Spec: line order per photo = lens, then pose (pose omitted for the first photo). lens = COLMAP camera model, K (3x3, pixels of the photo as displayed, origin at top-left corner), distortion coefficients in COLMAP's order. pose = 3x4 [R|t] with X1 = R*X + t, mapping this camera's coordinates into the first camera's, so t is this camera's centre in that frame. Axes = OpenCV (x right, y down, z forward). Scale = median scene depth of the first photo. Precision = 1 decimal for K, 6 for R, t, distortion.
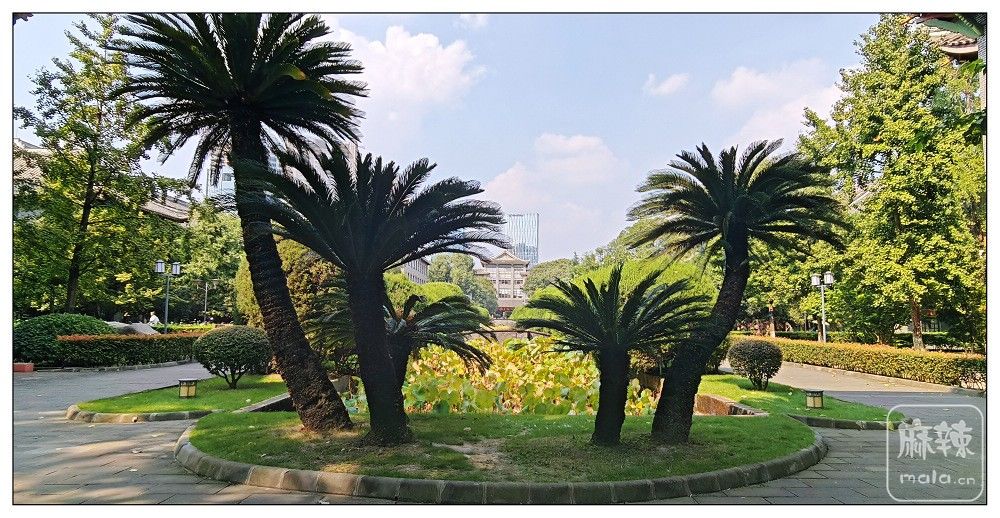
lens RADIAL K [[536.1, 0, 500.0], [0, 536.1, 259.0], [0, 0, 1]] dist [-0.000242, -0.000025]
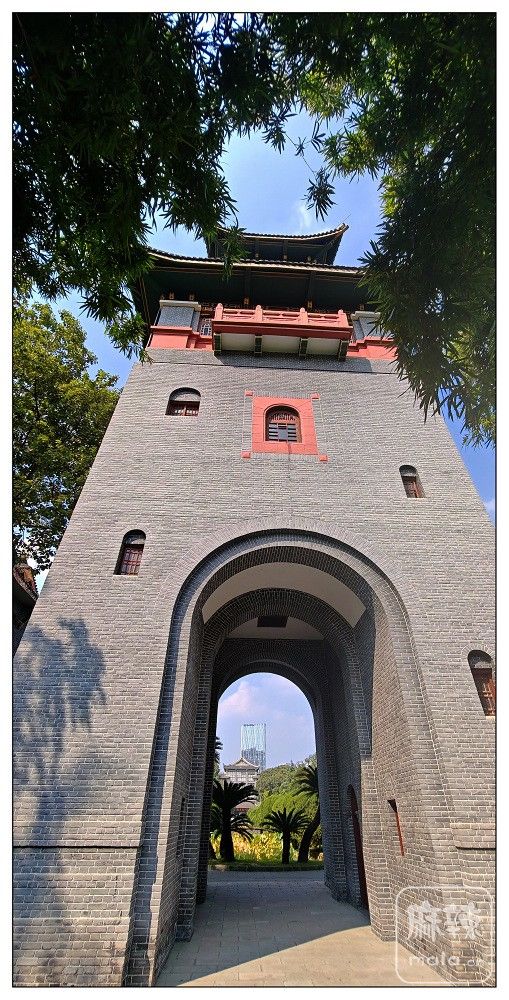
lens RADIAL K [[385.8, 0, 256.7], [0, 385.8, 538.4], [0, 0, 1]] dist [-0.000129, -0.000049]
pose [[0.998623, 0.034251, 0.039740, -0.168465], [-0.010180, 0.869593, -0.493664, -0.266295], [-0.051466, 0.492580, 0.868744, -2.199293]]
